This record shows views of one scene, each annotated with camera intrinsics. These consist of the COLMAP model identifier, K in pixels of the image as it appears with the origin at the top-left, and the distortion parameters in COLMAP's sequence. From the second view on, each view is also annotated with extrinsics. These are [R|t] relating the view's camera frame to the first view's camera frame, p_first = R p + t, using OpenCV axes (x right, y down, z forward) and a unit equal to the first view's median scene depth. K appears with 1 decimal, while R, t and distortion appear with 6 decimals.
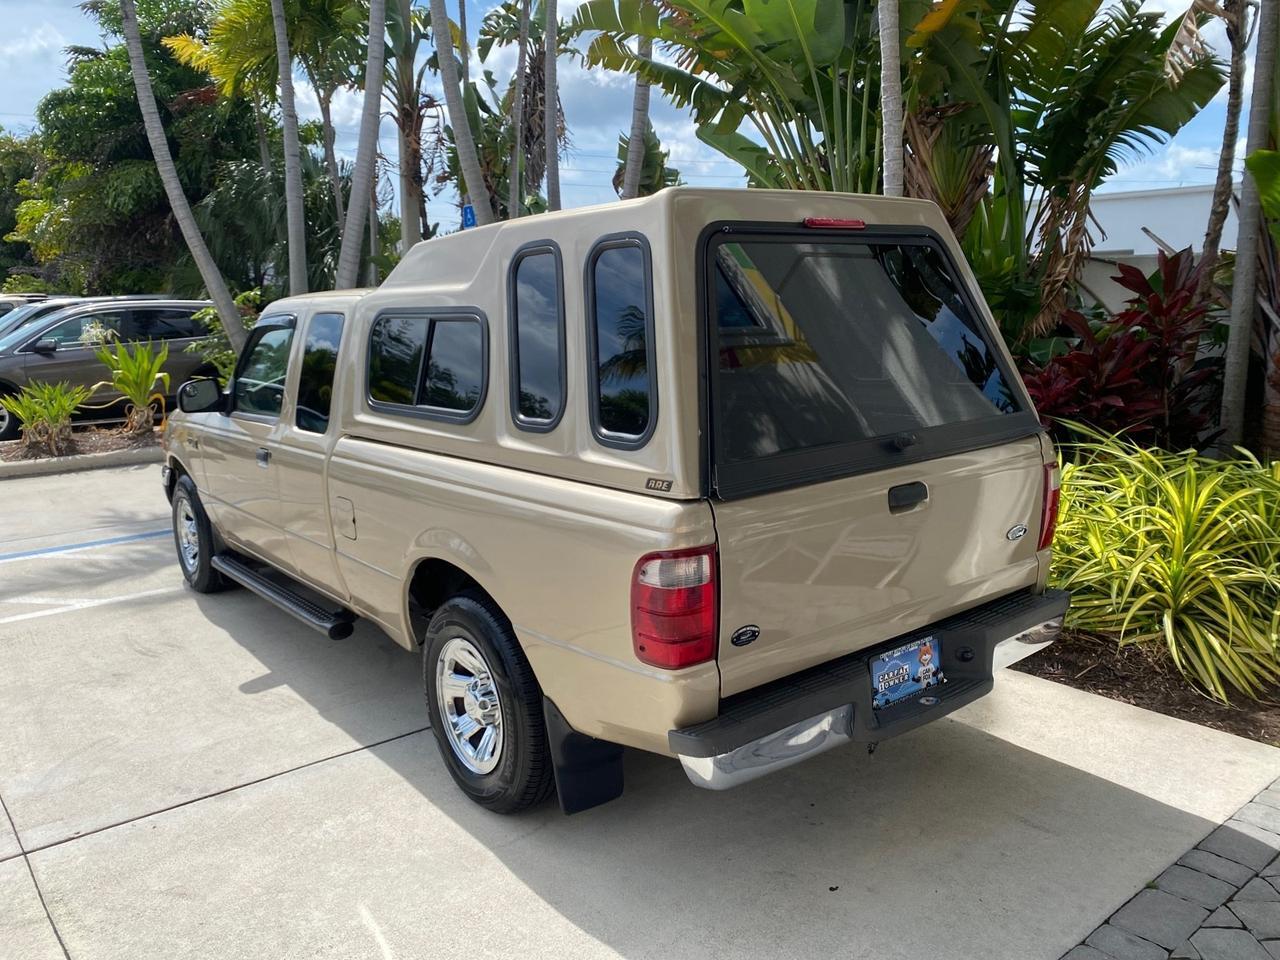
lens RADIAL K [[985.3, 0, 642.5], [0, 985.3, 472.4], [0, 0, 1]] dist [0.017207, -0.018094]
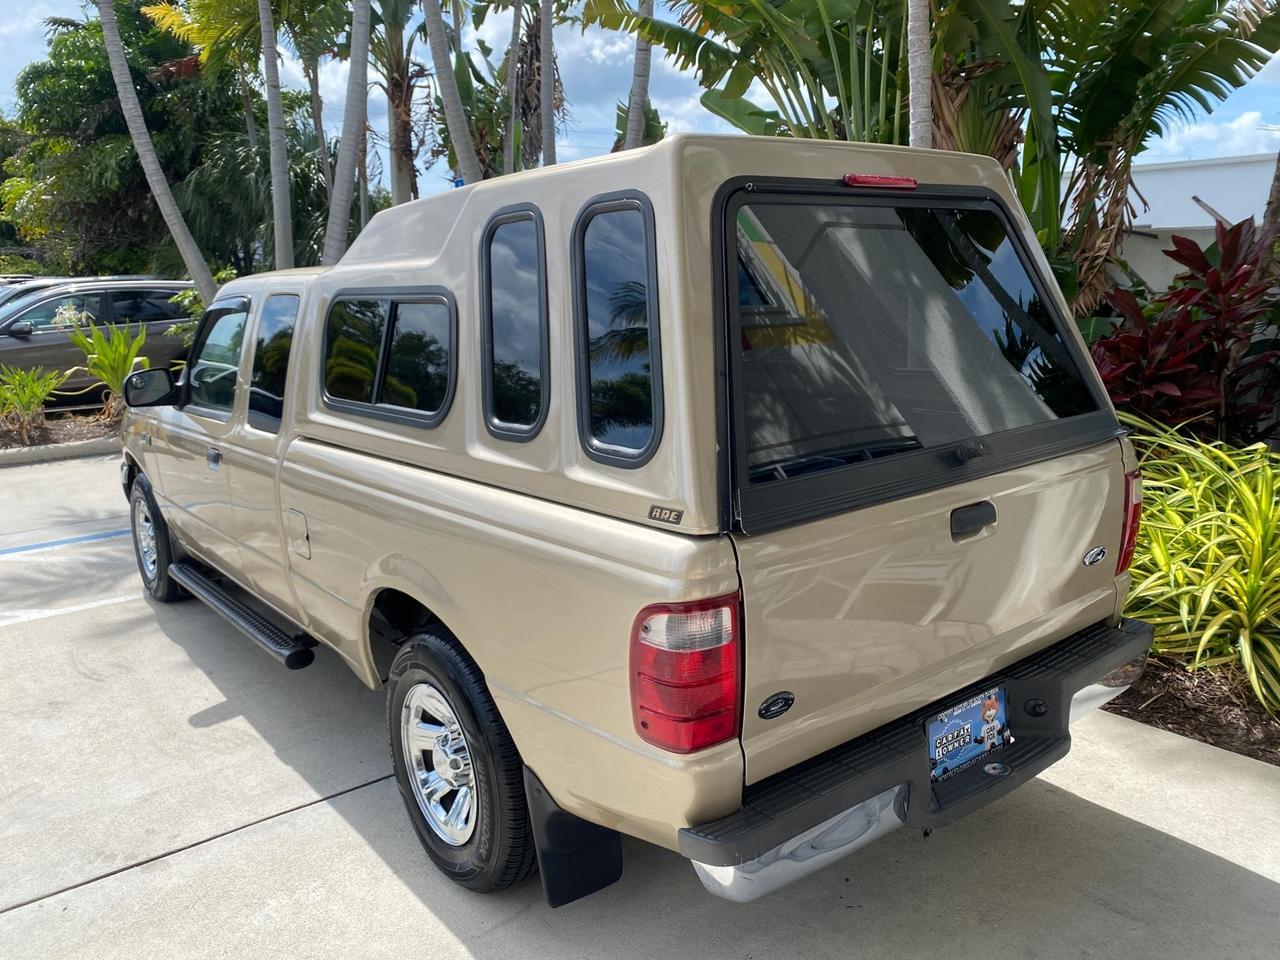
lens RADIAL K [[985.3, 0, 640.2], [0, 985.3, 471.3], [0, 0, 1]] dist [0.017207, -0.018094]
pose [[0.999987, -0.002796, -0.004338, 0.000110], [0.002879, 0.999810, 0.019273, -0.020384], [0.004283, -0.019285, 0.999805, 0.122789]]
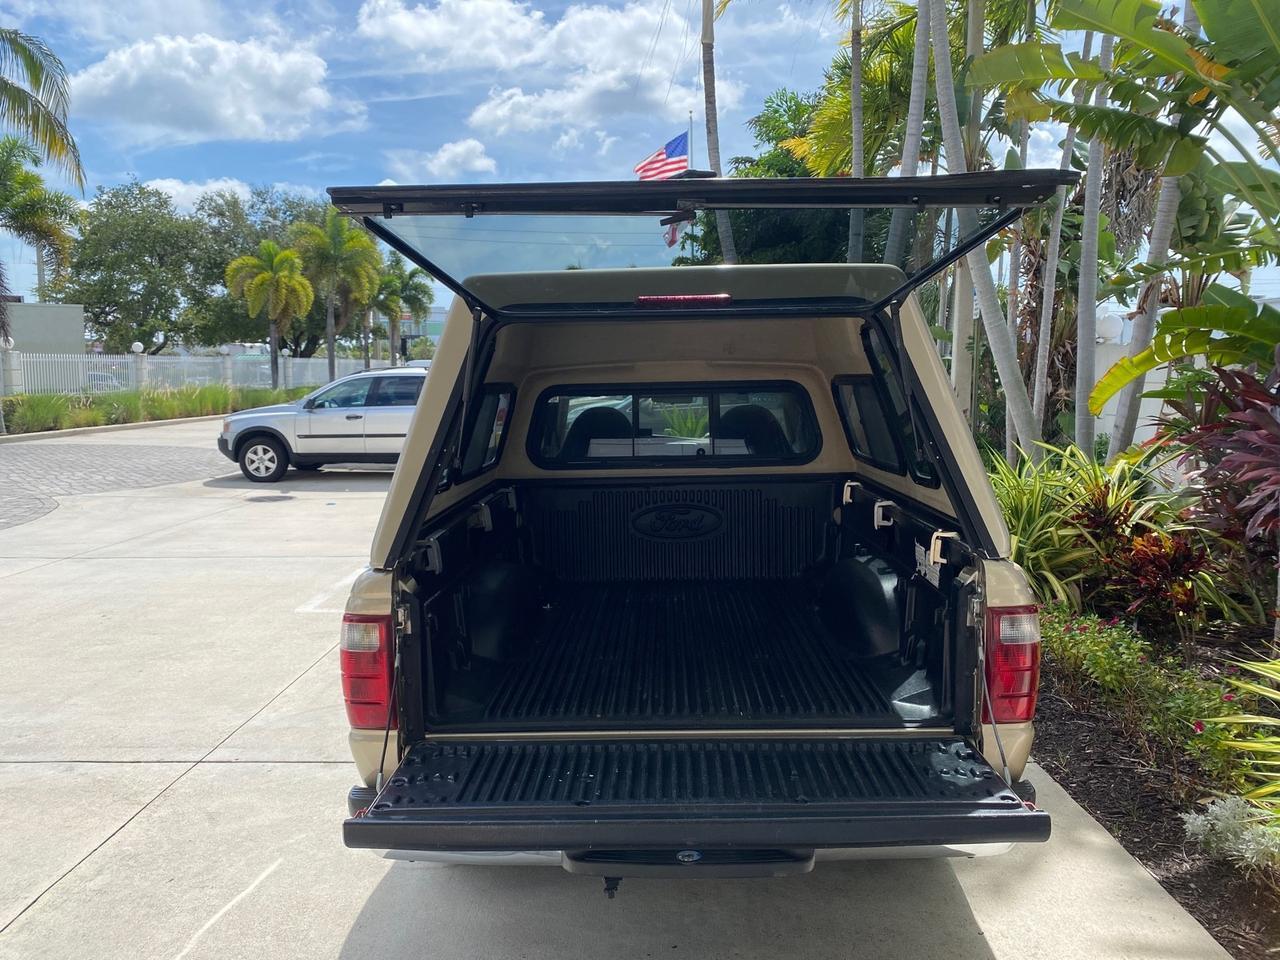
lens RADIAL K [[985.3, 0, 641.4], [0, 985.3, 470.0], [0, 0, 1]] dist [0.017207, -0.018094]
pose [[0.766232, 0.073372, -0.638361, 0.506142], [-0.116767, 0.992818, -0.026045, -0.045633], [0.631865, 0.094496, 0.769296, 0.191052]]
